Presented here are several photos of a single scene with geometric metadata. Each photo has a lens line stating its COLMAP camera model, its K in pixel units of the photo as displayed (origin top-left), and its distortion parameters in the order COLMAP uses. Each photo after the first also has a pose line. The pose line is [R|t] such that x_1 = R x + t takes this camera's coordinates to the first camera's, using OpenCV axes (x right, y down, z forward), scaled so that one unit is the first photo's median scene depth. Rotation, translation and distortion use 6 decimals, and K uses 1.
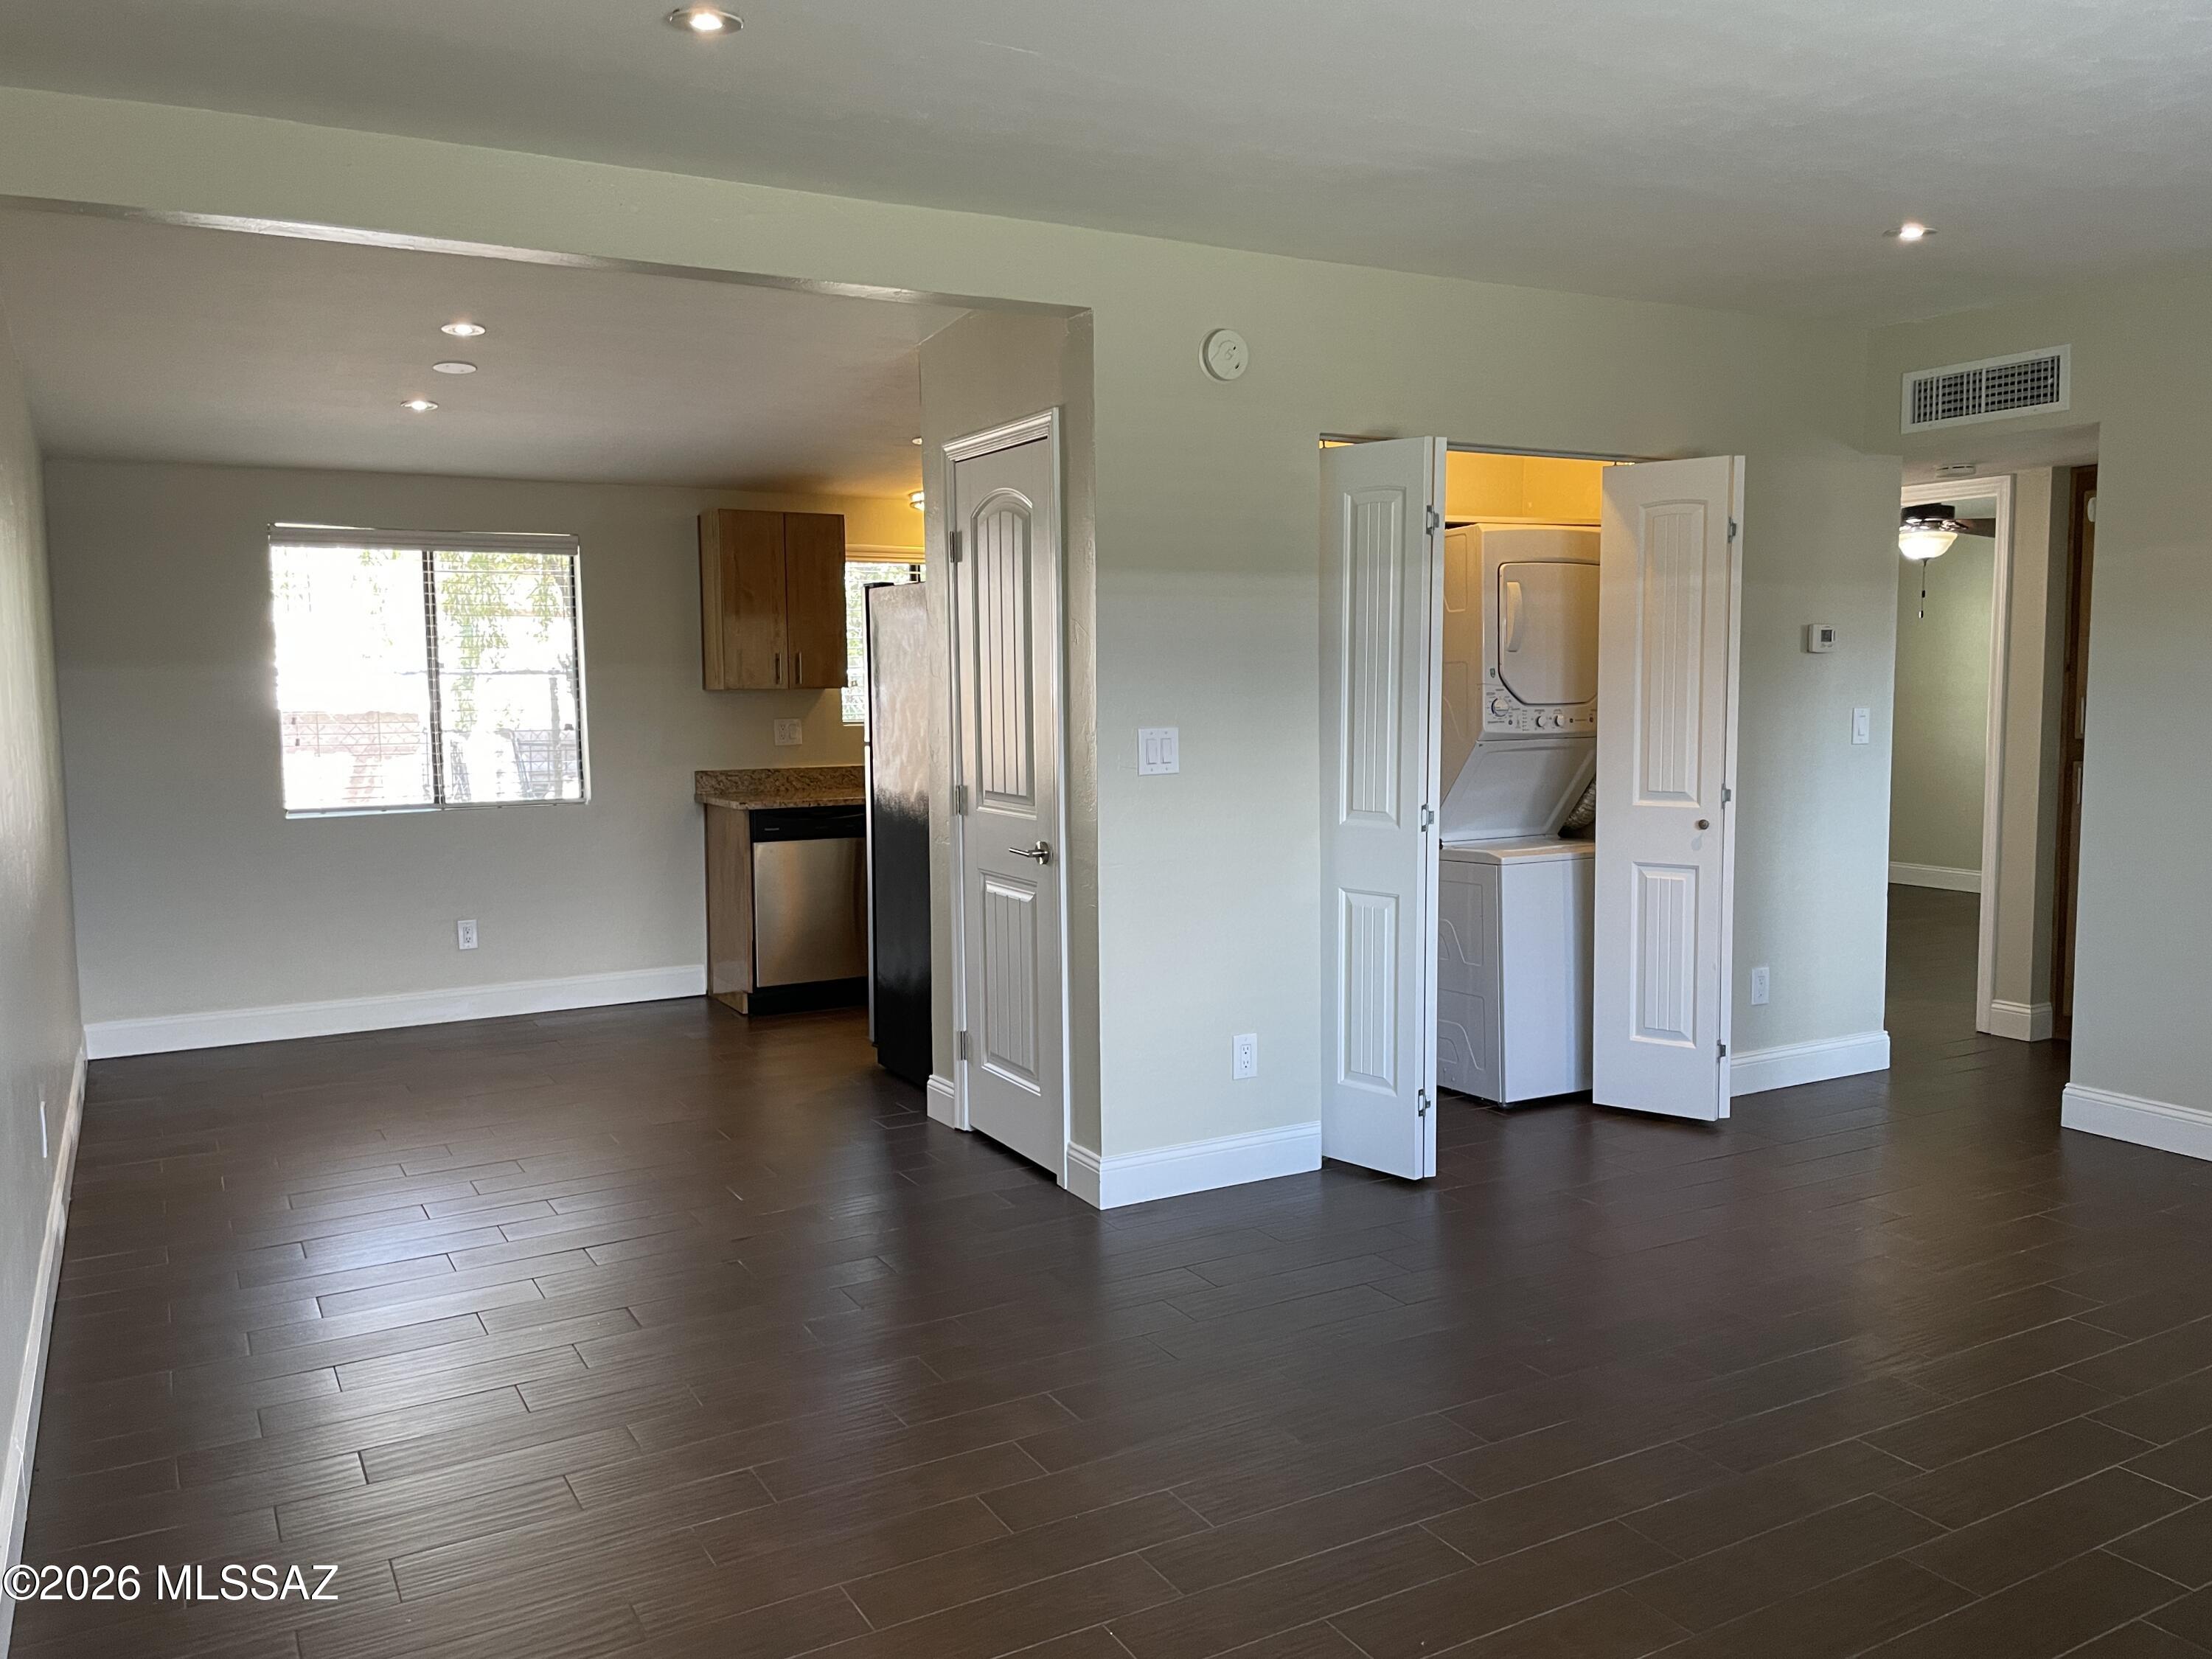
lens RADIAL K [[1660.6, 0, 1087.6], [0, 1660.6, 828.9], [0, 0, 1]] dist [0.093913, -0.131306]
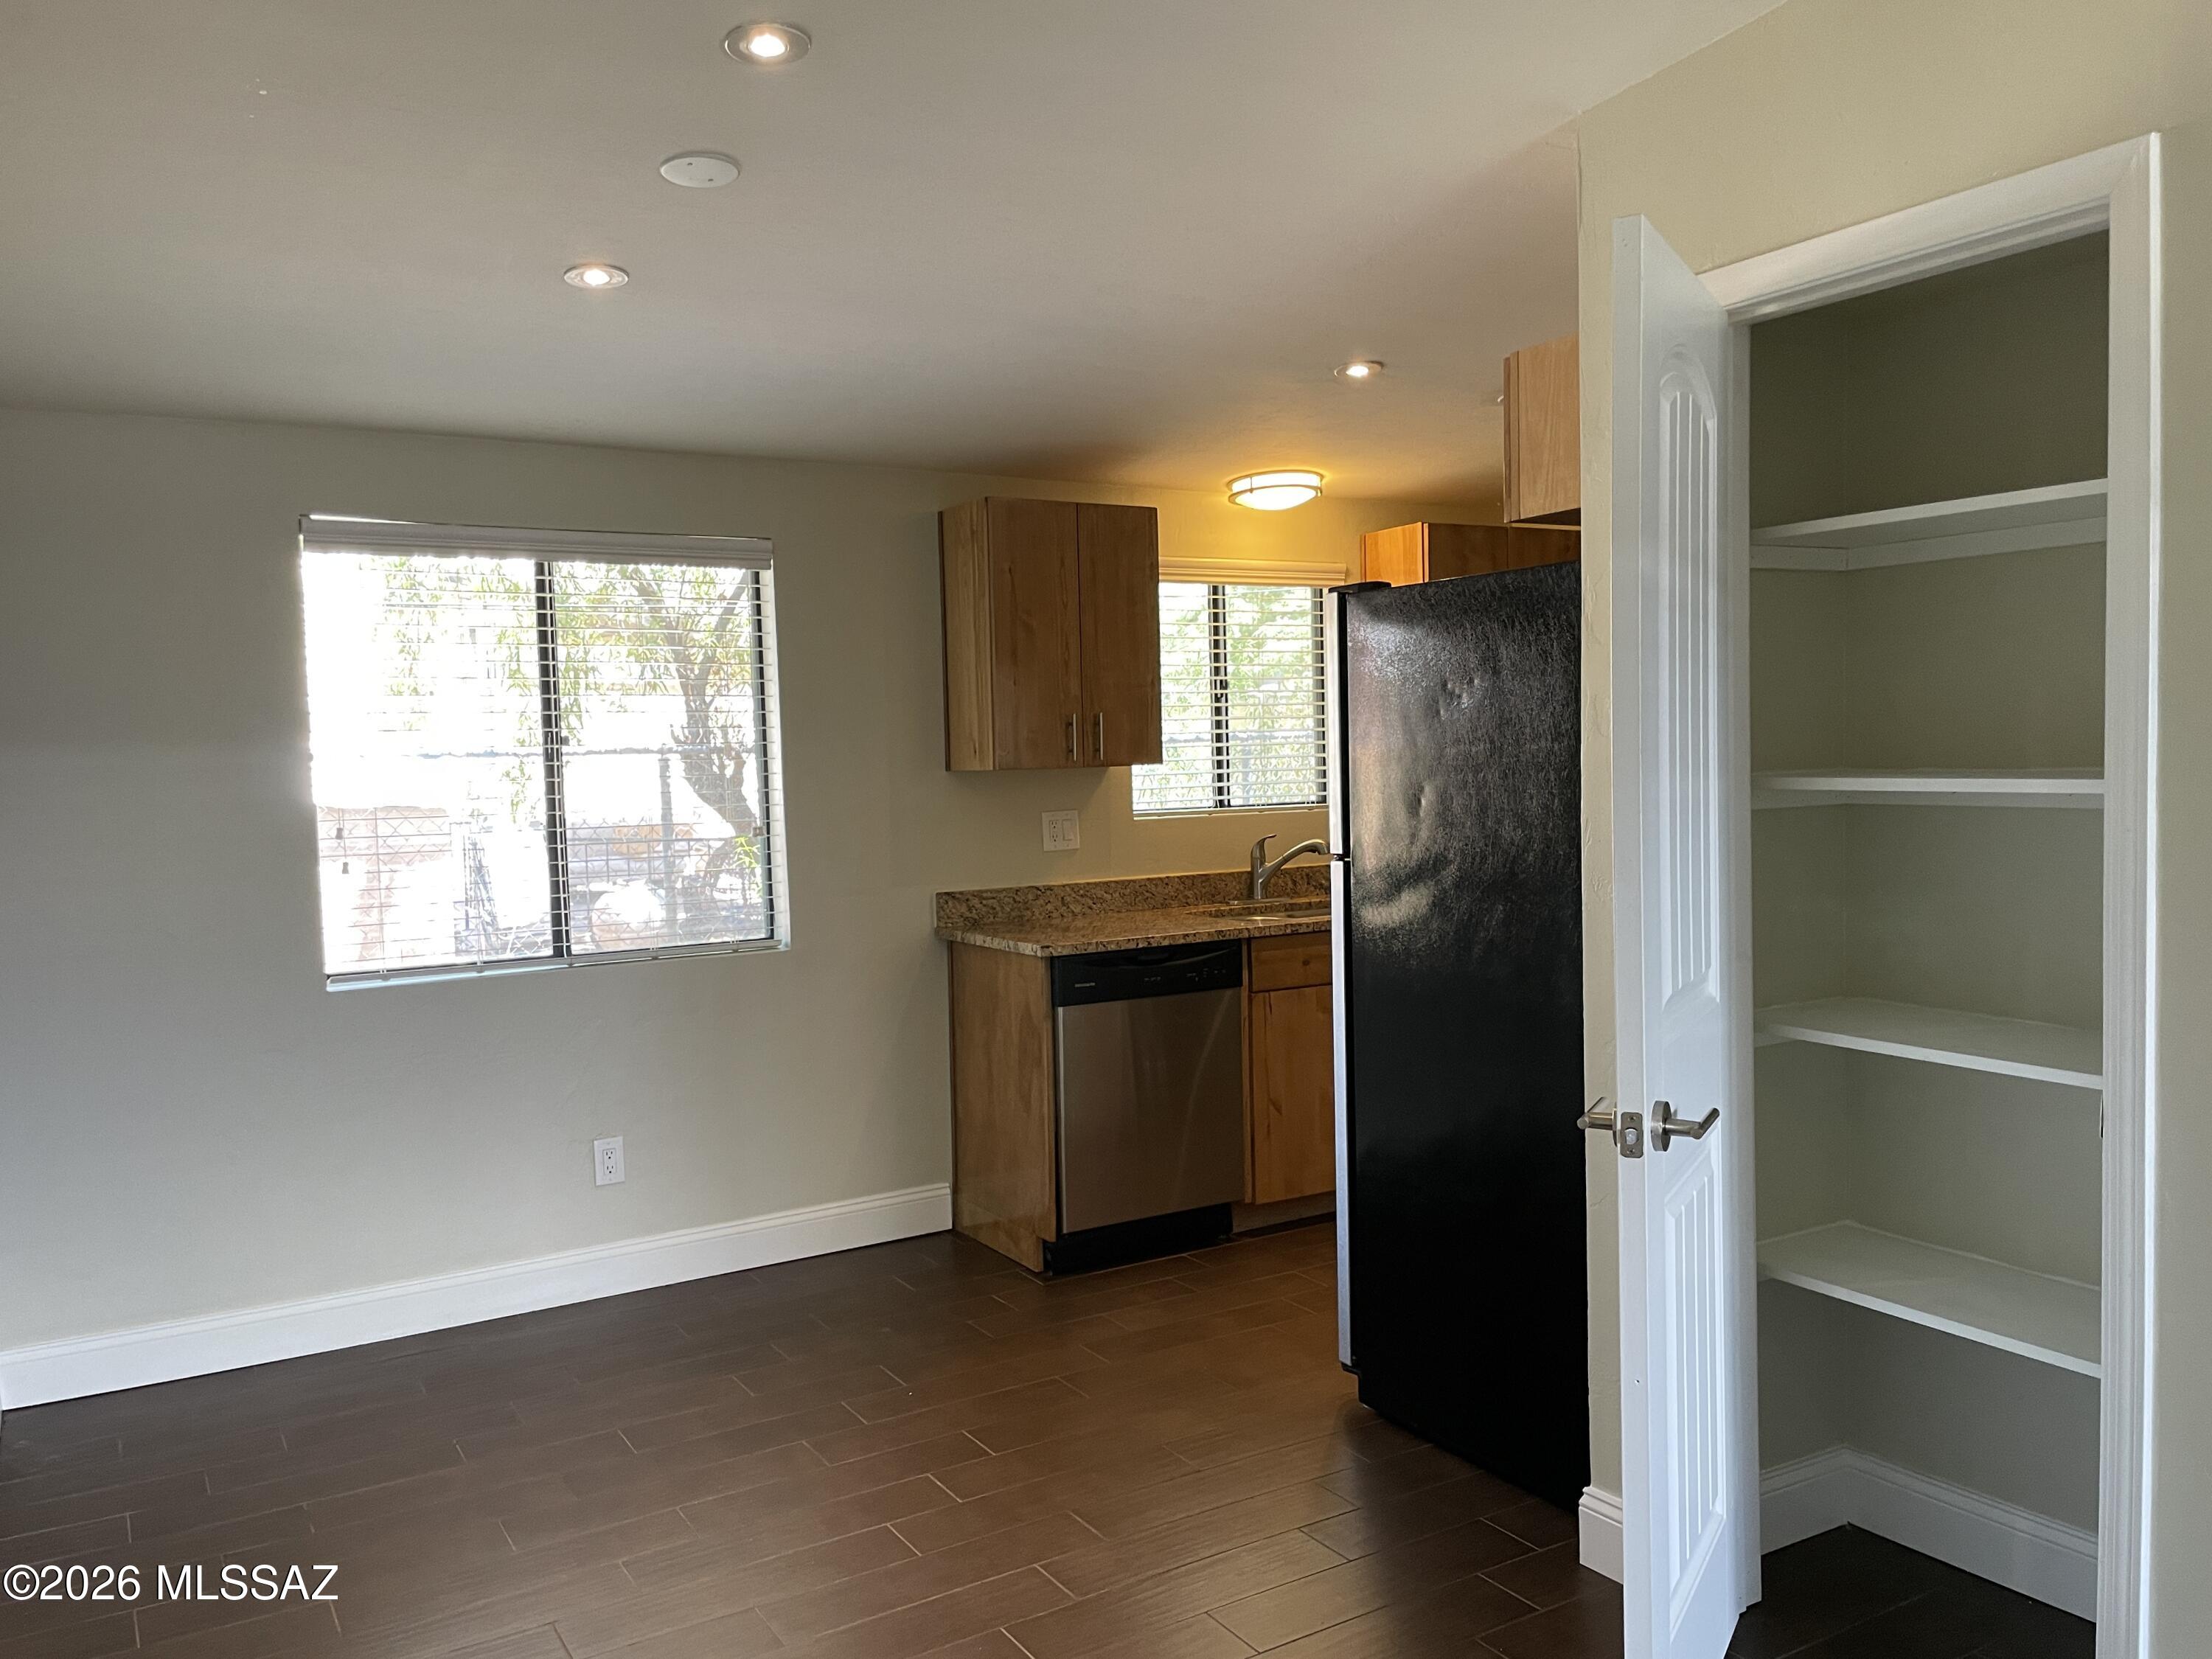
lens RADIAL K [[1661.6, 0, 1119.2], [0, 1661.6, 841.1], [0, 0, 1]] dist [0.101323, -0.146443]
pose [[0.999072, -0.016680, 0.039706, -0.255504], [0.018138, 0.999164, -0.036645, -0.040153], [-0.039062, 0.037332, 0.998539, 0.451114]]
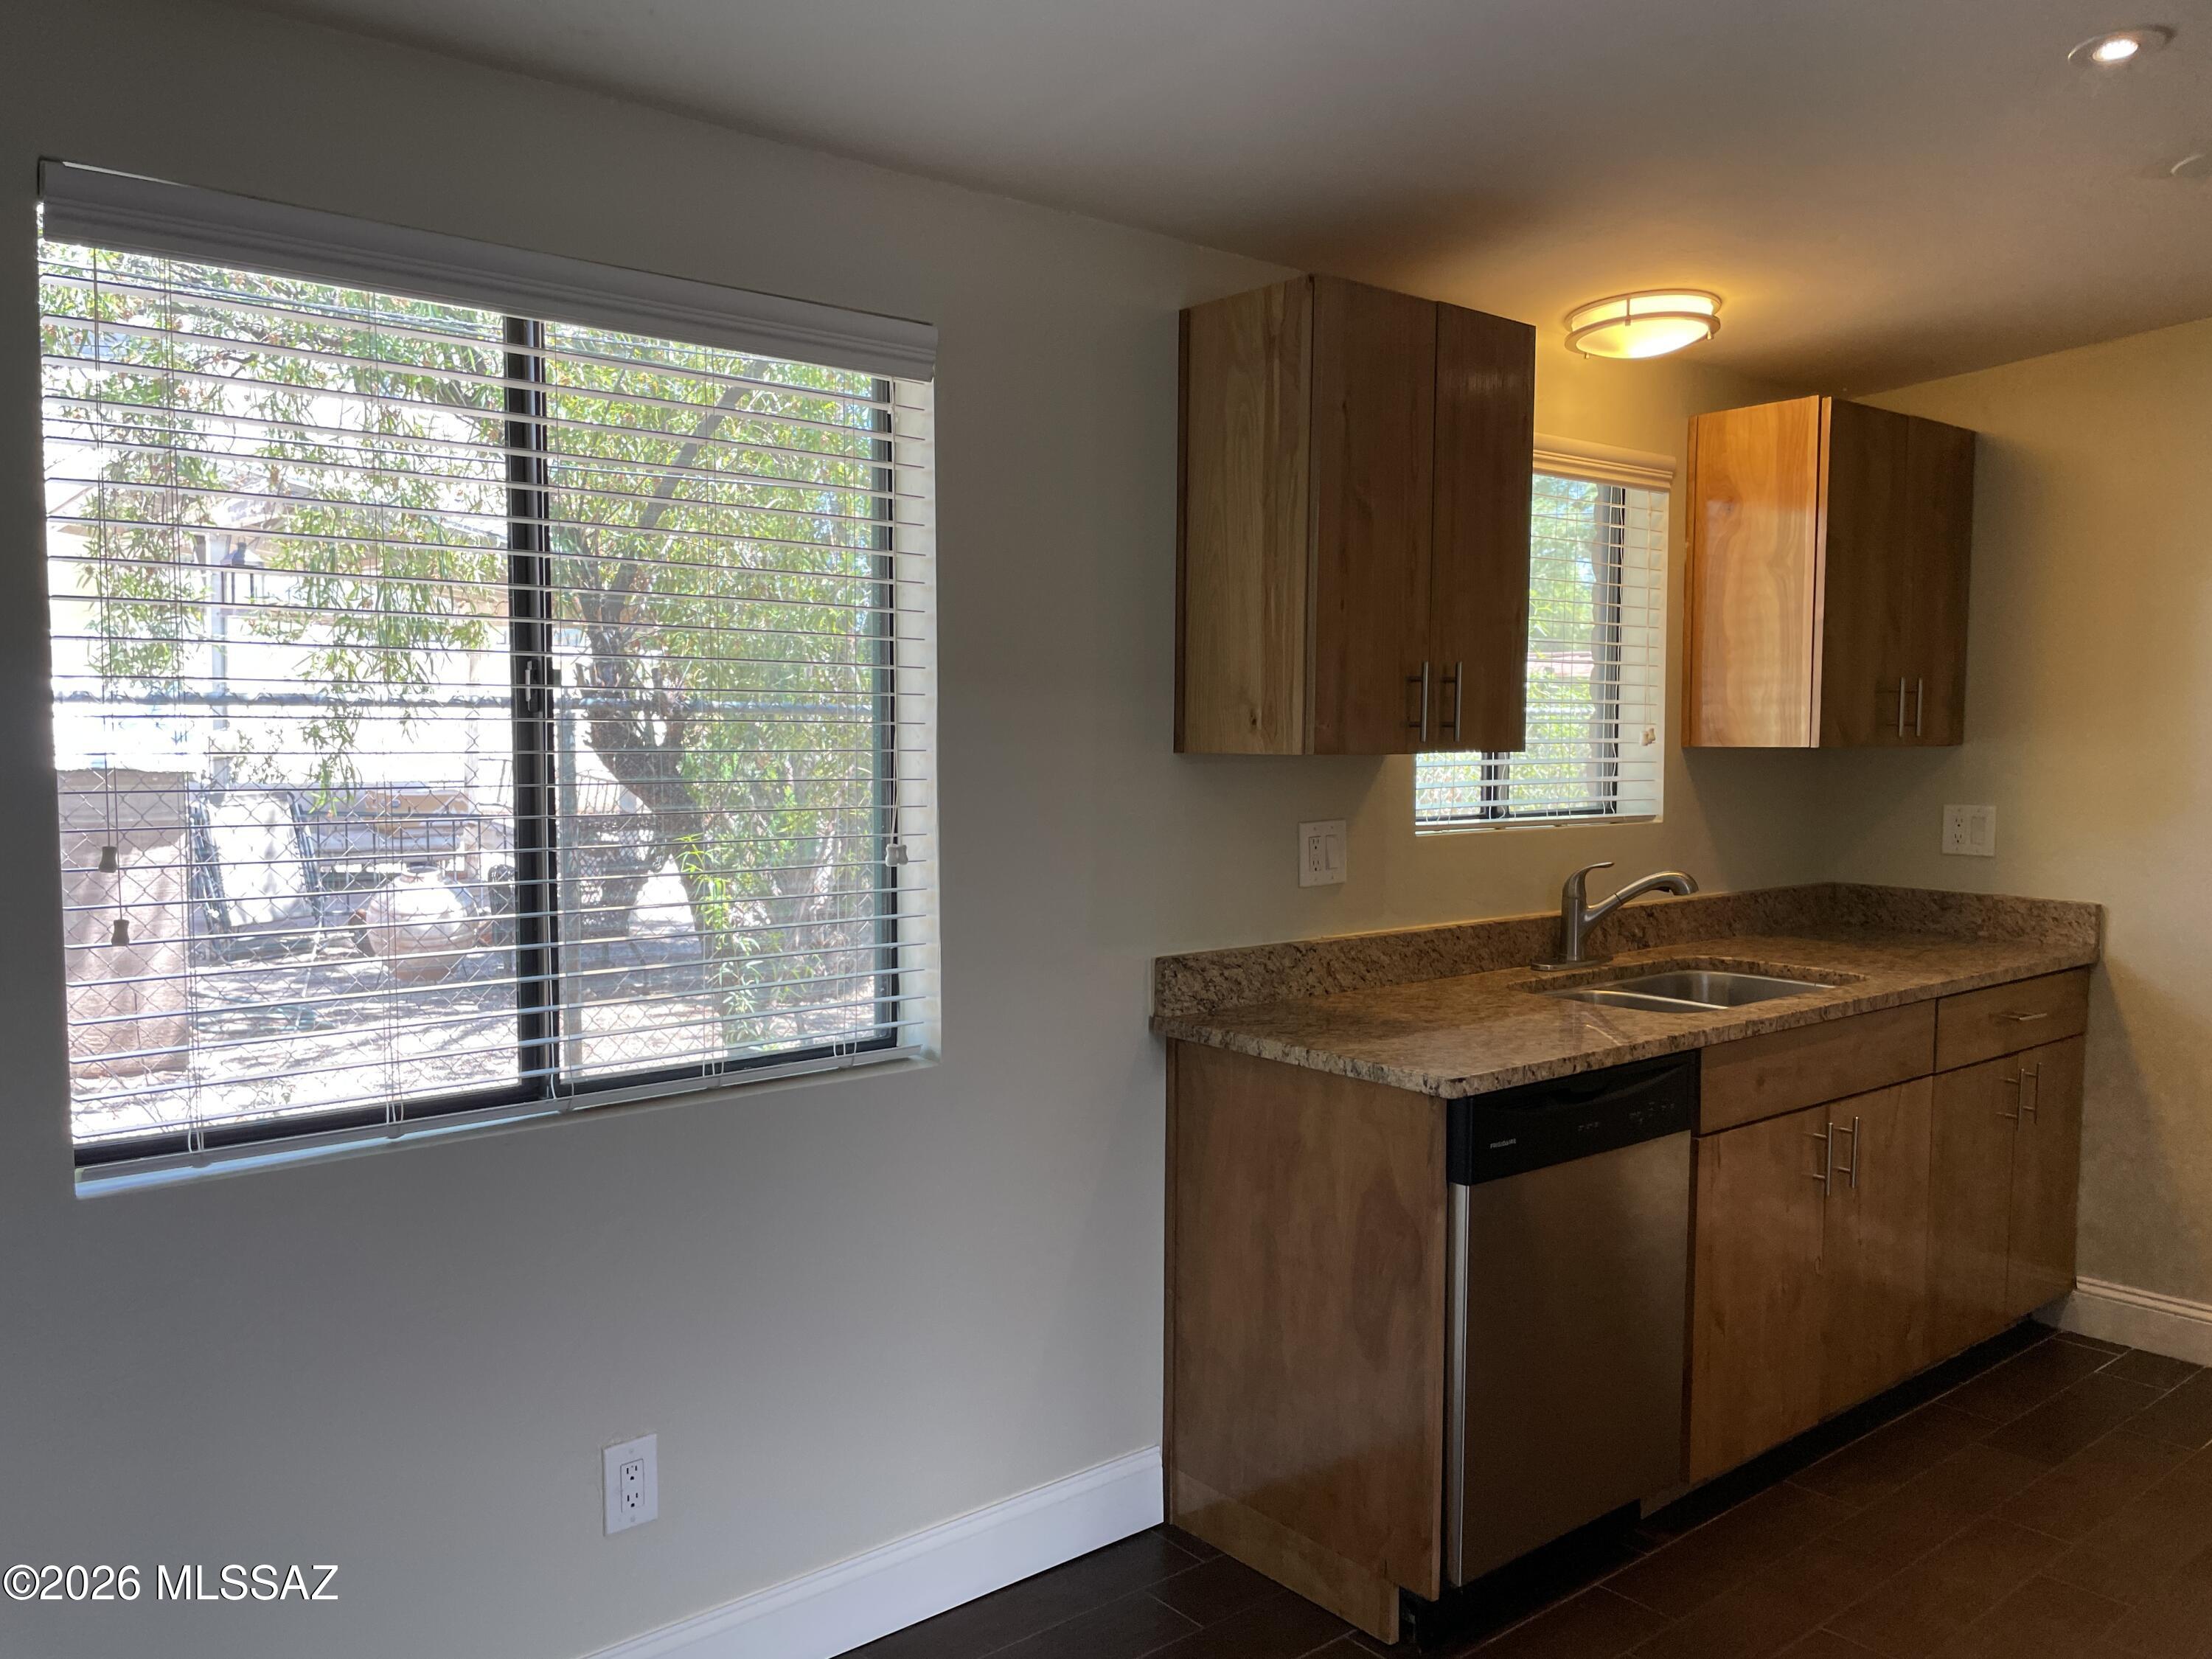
lens RADIAL K [[1660.7, 0, 1105.2], [0, 1660.7, 841.4], [0, 0, 1]] dist [0.090280, -0.123157]
pose [[0.981880, 0.003935, 0.189463, -0.436723], [-0.000142, 0.999799, -0.020032, -0.073813], [-0.189504, 0.019642, 0.981684, 0.835937]]
